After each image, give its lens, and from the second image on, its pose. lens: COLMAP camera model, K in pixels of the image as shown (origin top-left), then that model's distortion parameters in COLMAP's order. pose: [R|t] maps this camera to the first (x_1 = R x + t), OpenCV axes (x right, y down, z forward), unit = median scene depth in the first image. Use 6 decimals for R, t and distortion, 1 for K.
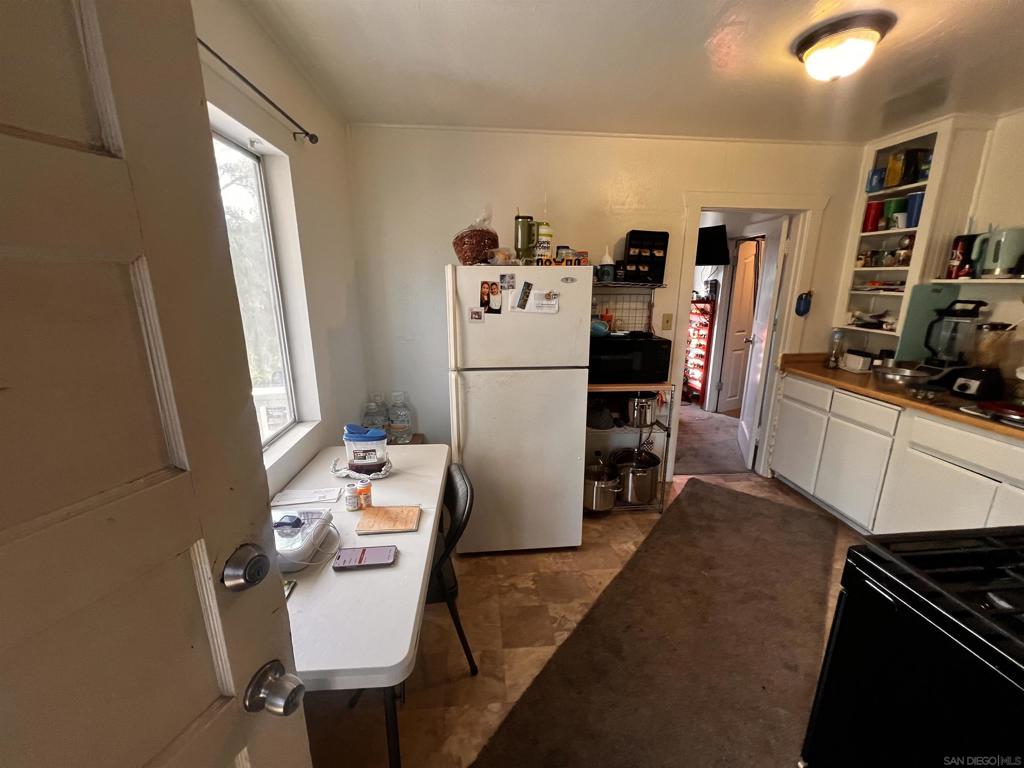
lens RADIAL K [[409.6, 0, 509.6], [0, 409.6, 381.8], [0, 0, 1]] dist [-0.002709, -0.000043]
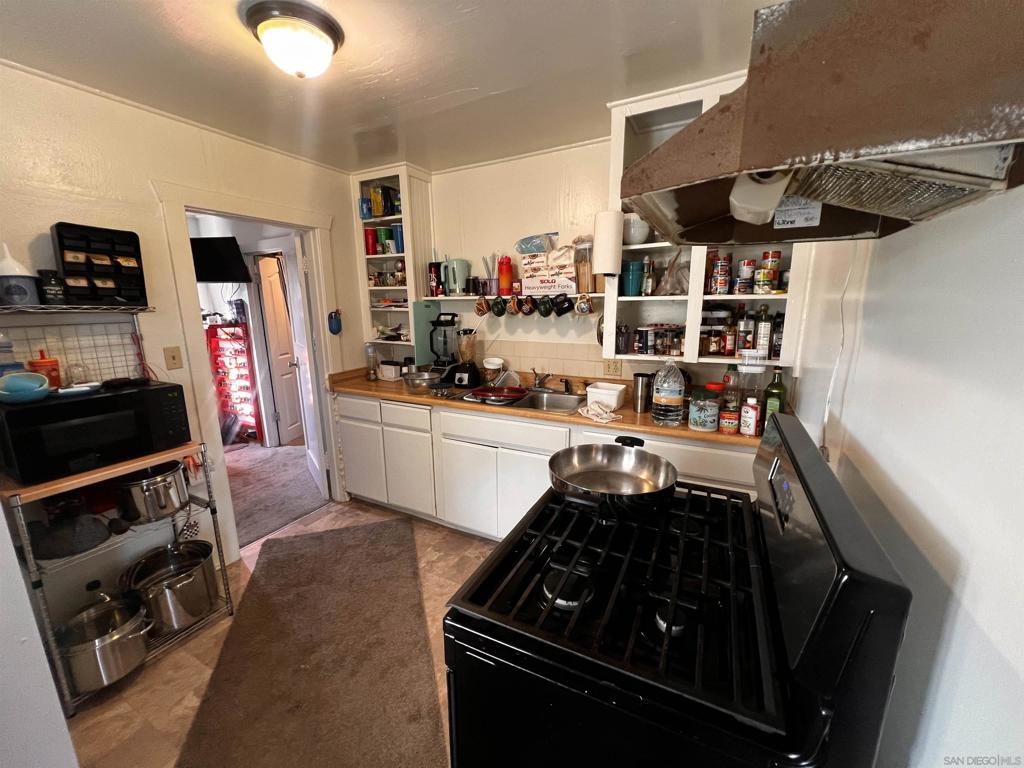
lens RADIAL K [[409.6, 0, 509.6], [0, 409.6, 381.8], [0, 0, 1]] dist [-0.002709, -0.000043]
pose [[0.535228, -0.177297, 0.825892, 0.106853], [0.213653, 0.974347, 0.070706, -0.032032], [-0.817241, 0.138611, 0.559378, 0.126402]]
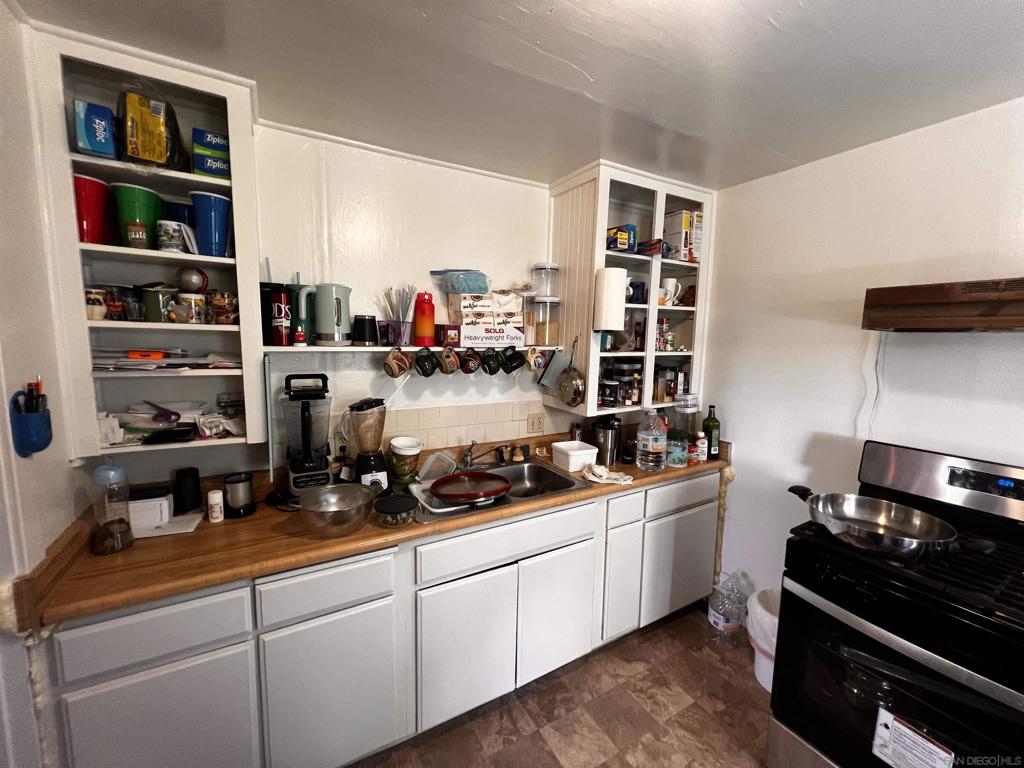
lens RADIAL K [[409.6, 0, 509.6], [0, 409.6, 381.8], [0, 0, 1]] dist [-0.002709, -0.000043]
pose [[-0.421588, -0.112729, 0.899753, 0.270418], [0.194568, 0.957887, 0.211179, -0.233798], [-0.885668, 0.264093, -0.381900, 0.831761]]
